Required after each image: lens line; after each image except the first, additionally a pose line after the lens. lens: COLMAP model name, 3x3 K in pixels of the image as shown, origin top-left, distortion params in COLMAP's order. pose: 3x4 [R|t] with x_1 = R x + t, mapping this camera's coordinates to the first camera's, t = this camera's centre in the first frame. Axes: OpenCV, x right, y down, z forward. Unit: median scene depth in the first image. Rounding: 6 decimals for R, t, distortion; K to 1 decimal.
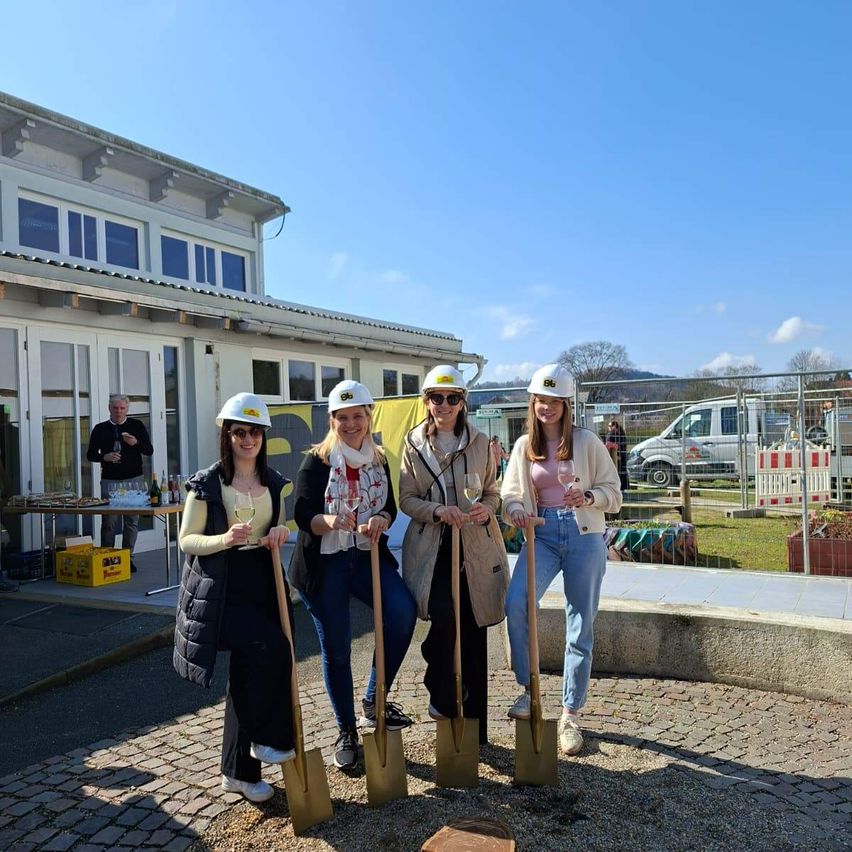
lens RADIAL K [[837.9, 0, 411.2], [0, 837.9, 424.5], [0, 0, 1]] dist [0.029065, 0.000000]
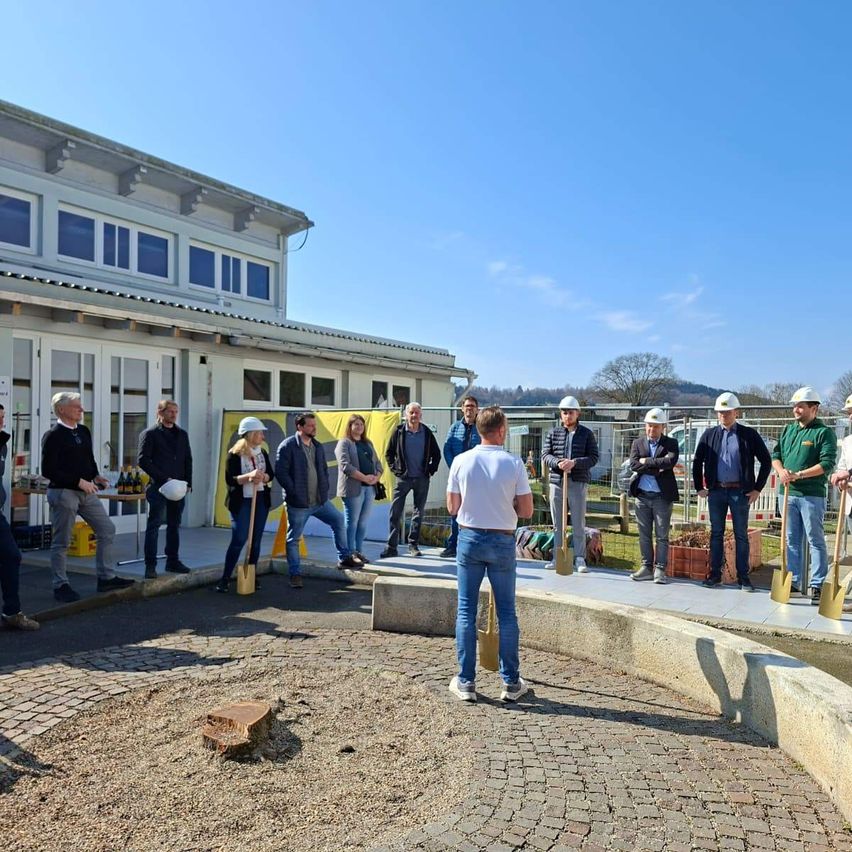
lens RADIAL K [[837.9, 0, 428.2], [0, 837.9, 433.5], [0, 0, 1]] dist [0.029065, 0.000000]
pose [[0.998252, 0.045637, -0.037552, 0.093623], [-0.045315, 0.998929, 0.009383, -0.011157], [0.037940, -0.007665, 0.999251, -0.113086]]
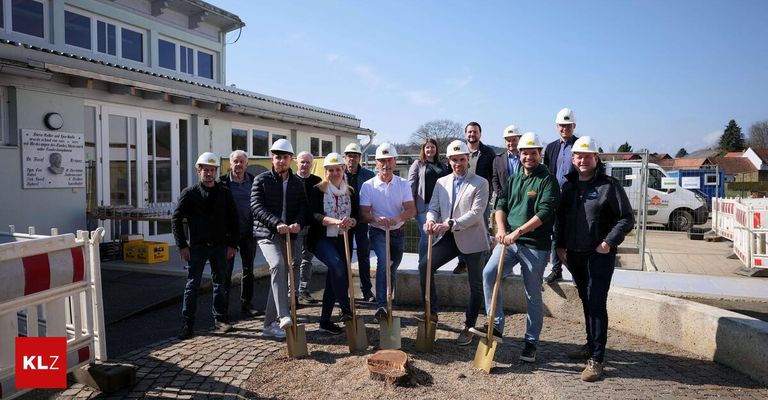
lens RADIAL K [[586.9, 0, 380.8], [0, 586.9, 210.7], [0, 0, 1]] dist [-0.047383, 0.047902]
pose [[0.992686, 0.028420, 0.117332, -0.031334], [-0.035886, 0.997430, 0.062016, -0.001991], [-0.115268, -0.065773, 0.991154, -0.119471]]
